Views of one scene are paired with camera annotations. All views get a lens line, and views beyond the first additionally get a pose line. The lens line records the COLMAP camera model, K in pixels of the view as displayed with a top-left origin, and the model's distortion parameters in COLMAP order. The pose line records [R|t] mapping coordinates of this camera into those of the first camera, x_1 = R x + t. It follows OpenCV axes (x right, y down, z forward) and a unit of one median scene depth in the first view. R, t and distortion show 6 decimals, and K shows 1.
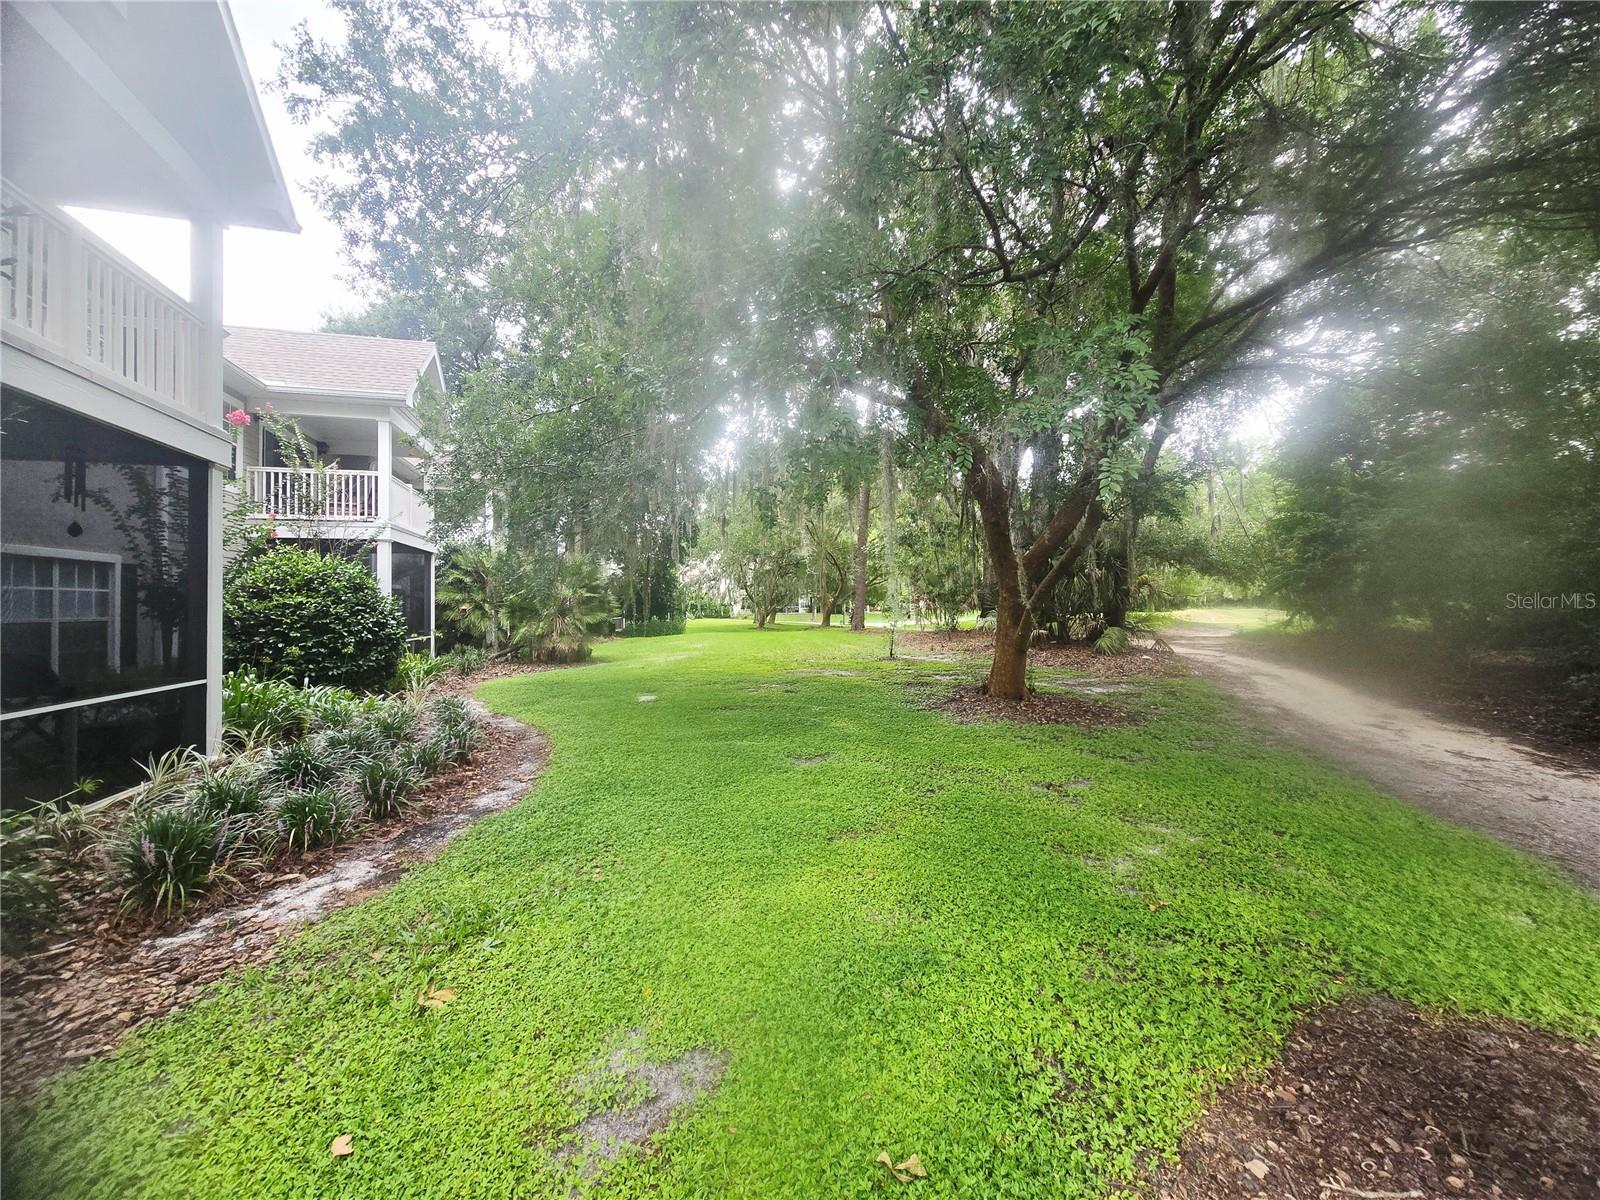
lens RADIAL K [[643.3, 0, 794.2], [0, 643.3, 596.8], [0, 0, 1]] dist [0.000330, 0.000324]
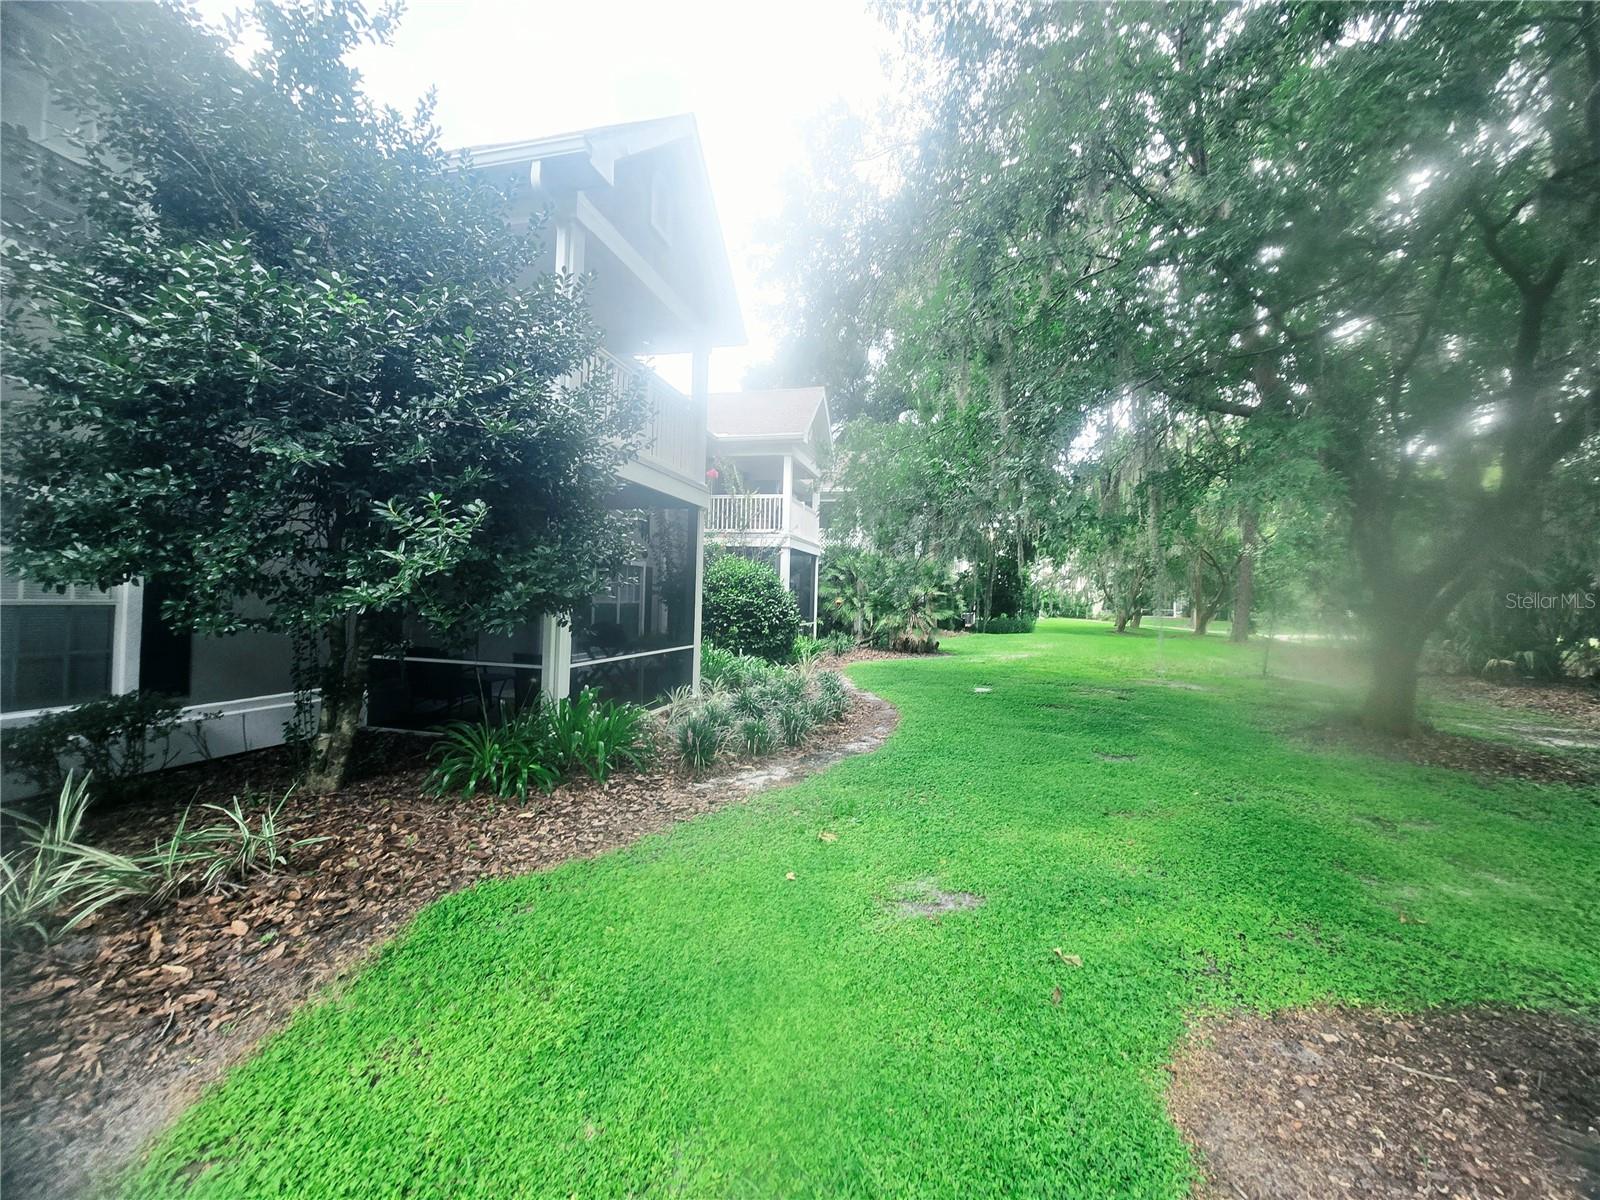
lens RADIAL K [[643.3, 0, 794.2], [0, 643.3, 596.8], [0, 0, 1]] dist [0.000330, 0.000324]
pose [[0.857930, 0.035788, -0.512518, 0.073768], [-0.030488, 0.999359, 0.018748, -0.020131], [0.512861, -0.000459, 0.858472, -0.167481]]
